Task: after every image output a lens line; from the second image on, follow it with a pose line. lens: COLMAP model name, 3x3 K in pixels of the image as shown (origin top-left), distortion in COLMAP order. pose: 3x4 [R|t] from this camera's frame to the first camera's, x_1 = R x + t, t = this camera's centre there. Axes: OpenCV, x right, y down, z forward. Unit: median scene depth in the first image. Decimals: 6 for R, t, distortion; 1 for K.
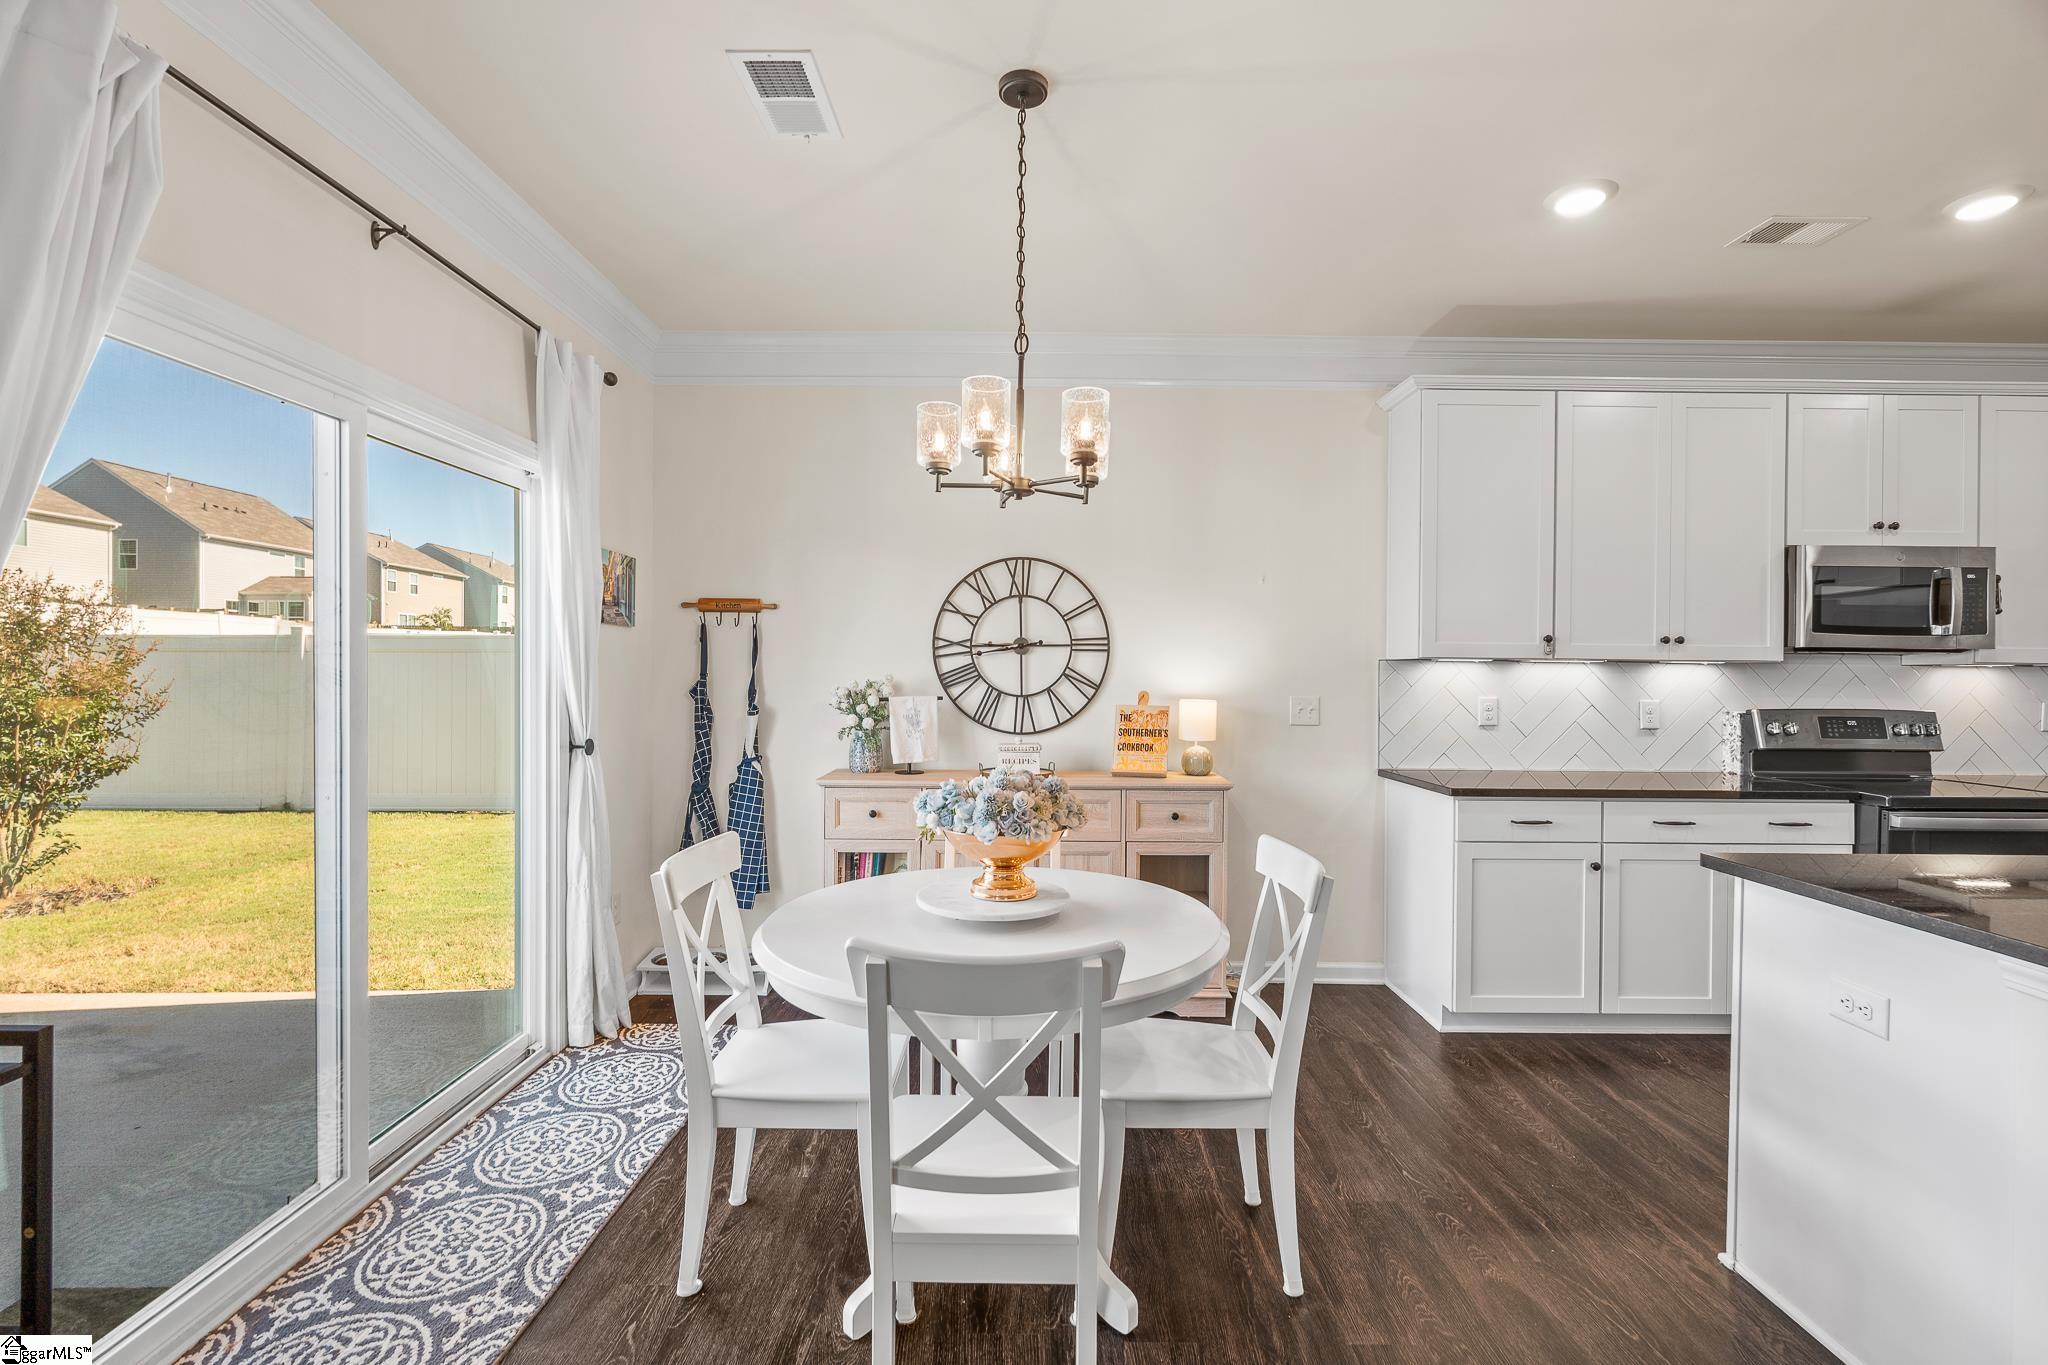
lens RADIAL K [[908.0, 0, 1024.2], [0, 908.0, 670.9], [0, 0, 1]] dist [-0.001452, -0.000338]
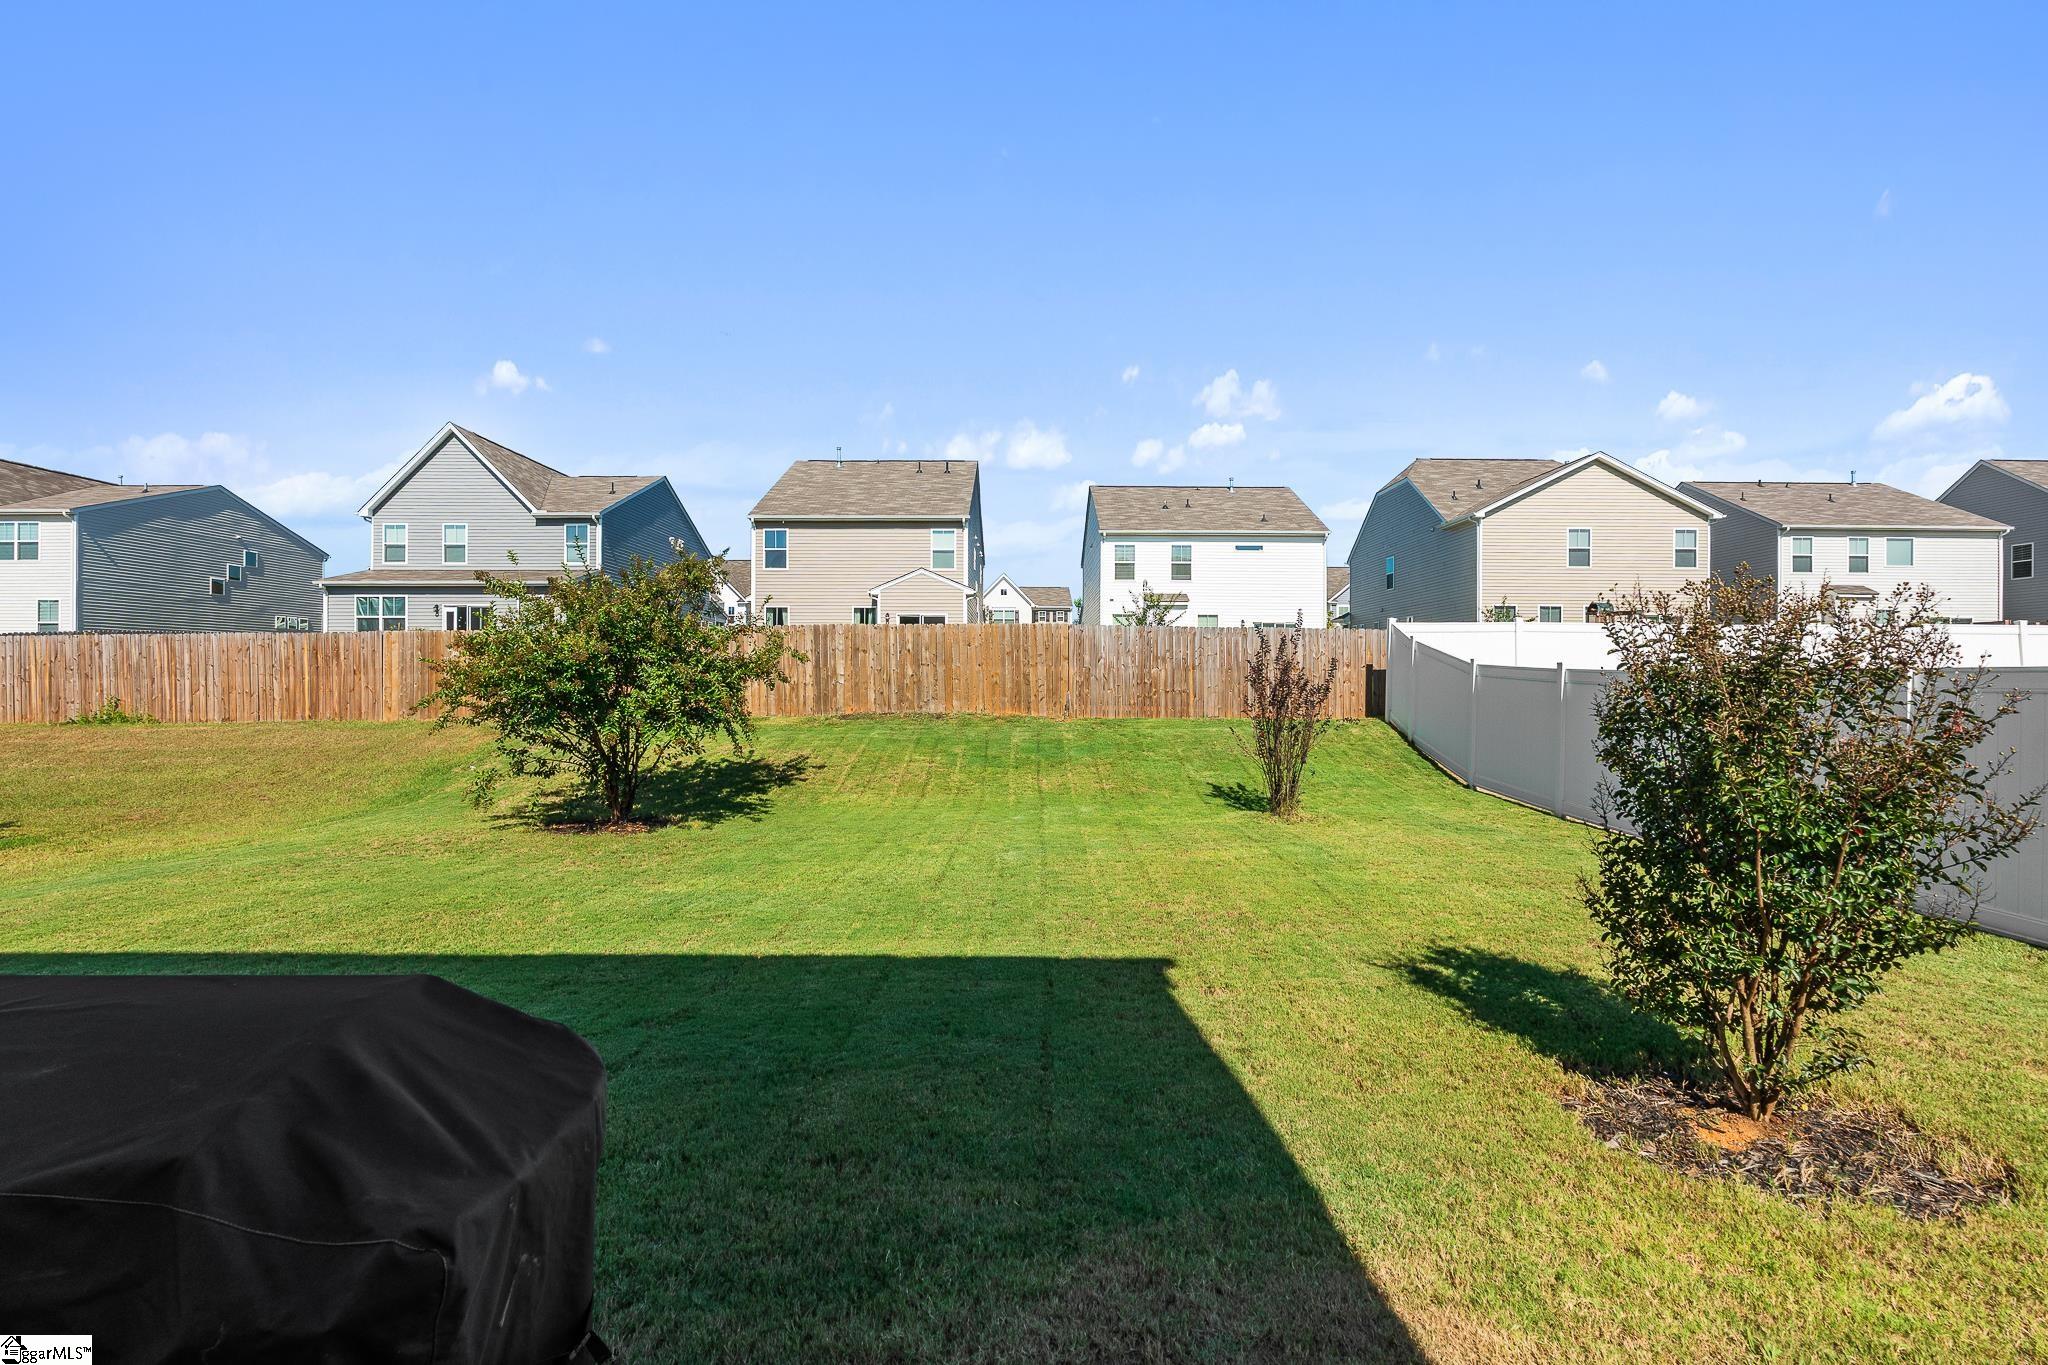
lens RADIAL K [[944.7, 0, 1024.0], [0, 944.7, 682.5], [0, 0, 1]] dist [0.000548, -0.000150]
pose [[-0.026817, -0.005202, -0.999627, -0.682429], [-0.006162, 0.999968, -0.005038, -0.055710], [0.999621, 0.006025, -0.026848, 0.756149]]
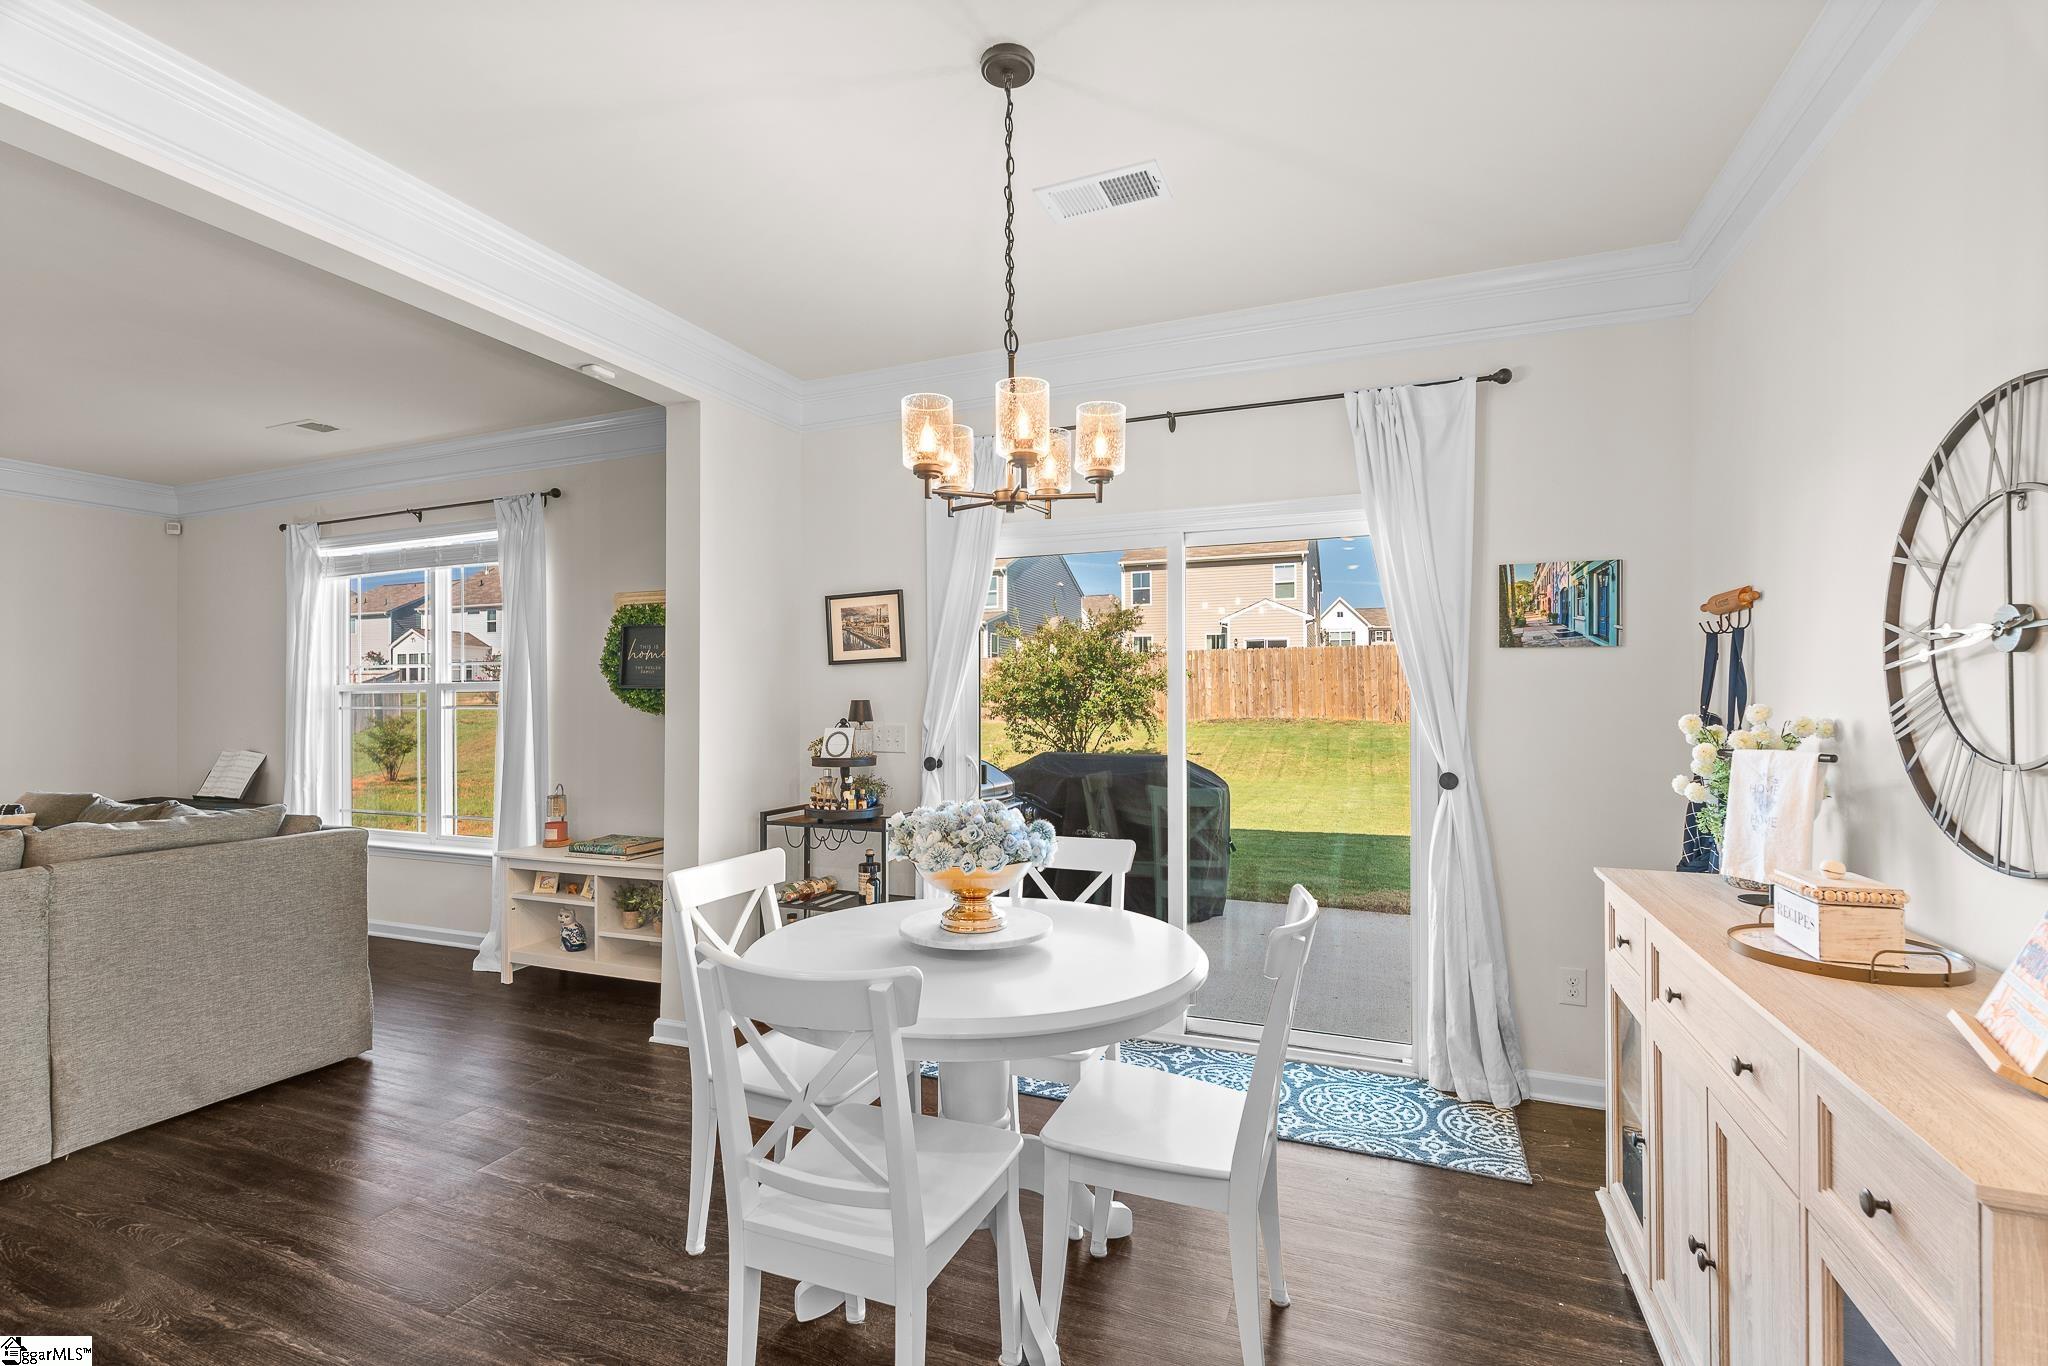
lens RADIAL K [[904.6, 0, 1024.7], [0, 904.6, 695.4], [0, 0, 1]] dist [-0.001828, 0.000151]
pose [[-0.374703, -0.012562, -0.927060, 0.490983], [-0.003410, 0.999920, -0.012171, 0.005480], [0.927139, -0.001399, -0.374715, 0.804528]]
